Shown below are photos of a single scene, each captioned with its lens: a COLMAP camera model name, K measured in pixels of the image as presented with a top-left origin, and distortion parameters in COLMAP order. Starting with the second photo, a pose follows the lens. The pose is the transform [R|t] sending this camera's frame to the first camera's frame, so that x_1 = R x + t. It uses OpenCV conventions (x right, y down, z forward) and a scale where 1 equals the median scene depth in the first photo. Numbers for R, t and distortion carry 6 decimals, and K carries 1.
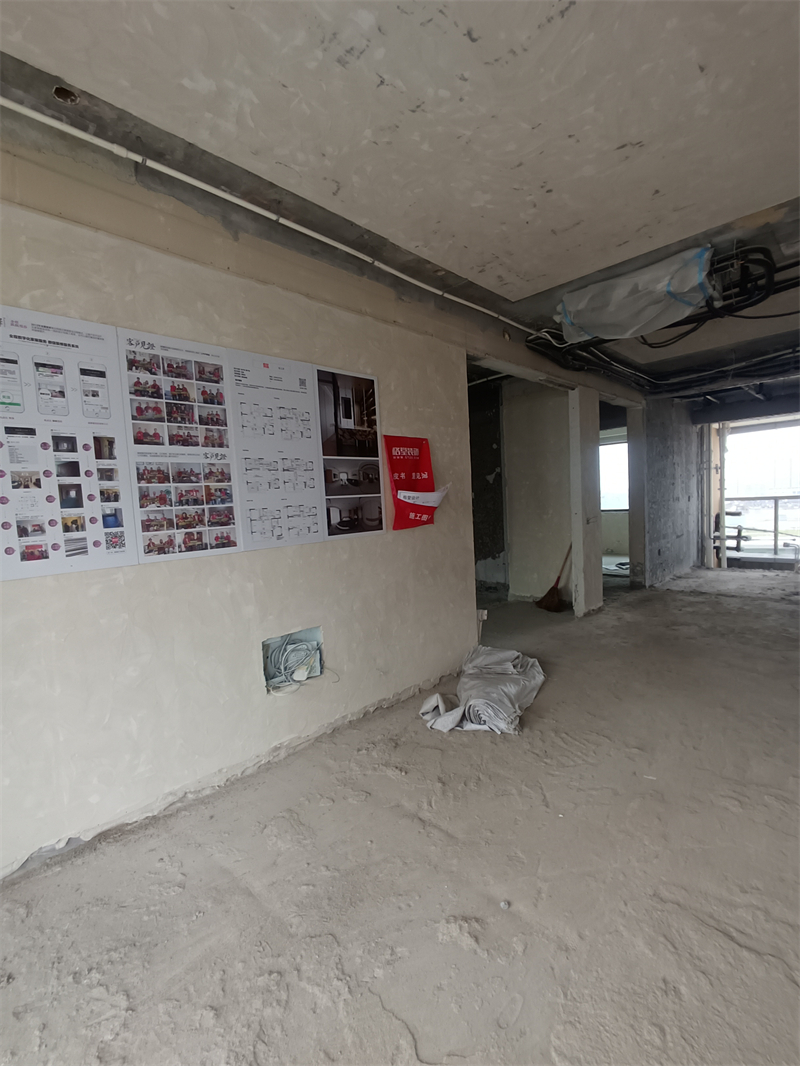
lens RADIAL K [[488.9, 0, 405.7], [0, 488.9, 532.9], [0, 0, 1]] dist [0.001322, -0.001387]
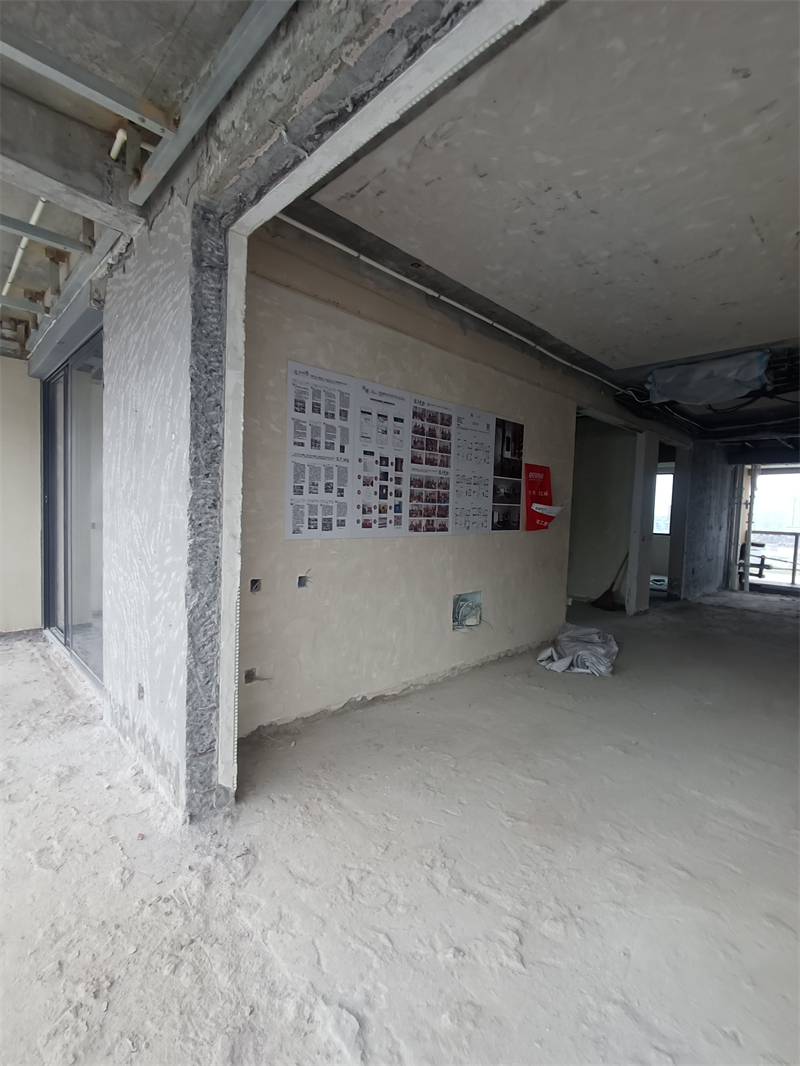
lens RADIAL K [[488.9, 0, 399.3], [0, 488.9, 539.3], [0, 0, 1]] dist [0.001322, -0.001387]
pose [[0.996433, 0.080502, -0.025327, -0.431043], [-0.080658, 0.996728, -0.005195, 0.068427], [0.024826, 0.007220, 0.999666, -0.515167]]
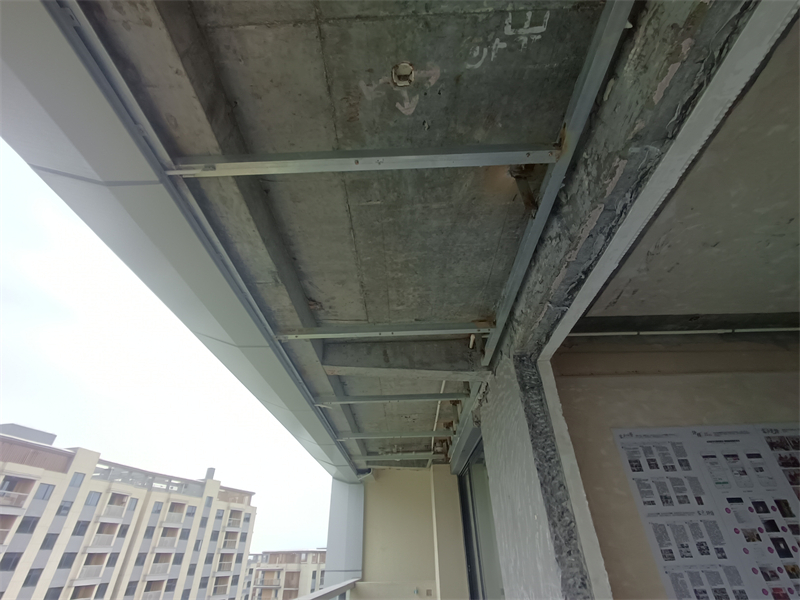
lens RADIAL K [[366.9, 0, 400.6], [0, 366.9, 303.8], [0, 0, 1]] dist [0.001322, -0.001387]
pose [[0.678473, -0.389176, -0.623070, -0.370255], [-0.059231, 0.816405, -0.574434, 0.019177], [0.732233, 0.426643, 0.530858, -0.534789]]
